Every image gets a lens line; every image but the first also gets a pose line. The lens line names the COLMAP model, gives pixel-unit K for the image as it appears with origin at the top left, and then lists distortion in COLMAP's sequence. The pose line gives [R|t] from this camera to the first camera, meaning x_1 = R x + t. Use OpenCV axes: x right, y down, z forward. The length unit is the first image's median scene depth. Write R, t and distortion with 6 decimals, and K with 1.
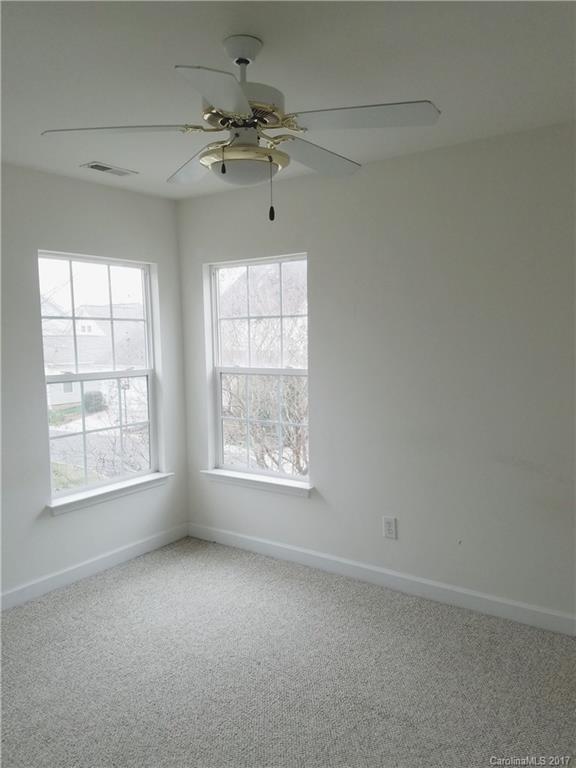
lens RADIAL K [[595.3, 0, 288.0], [0, 595.3, 384.0], [0, 0, 1]] dist [0.111177, 0.000614]
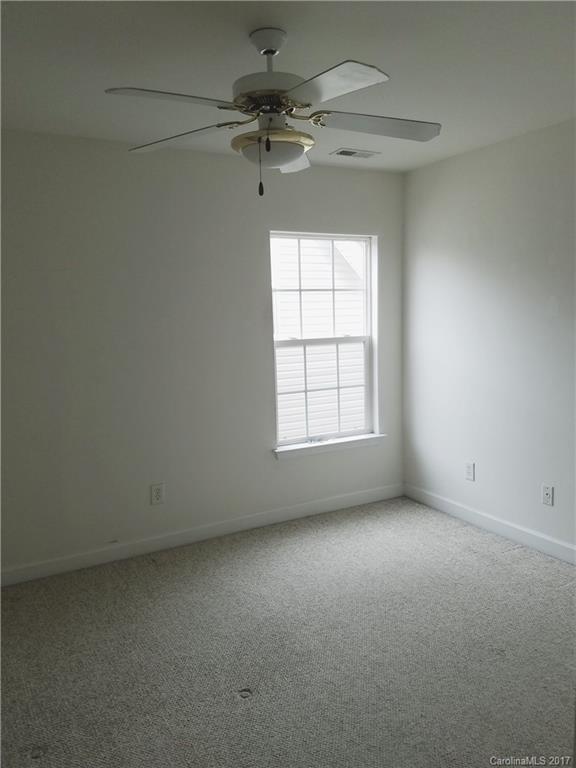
lens RADIAL K [[592.3, 0, 288.0], [0, 592.3, 384.0], [0, 0, 1]] dist [-0.007225, -0.003276]
pose [[0.902264, 0.041471, -0.429185, 0.106718], [-0.024166, 0.998663, 0.045694, 0.017112], [0.430506, -0.030856, 0.902060, -0.013962]]
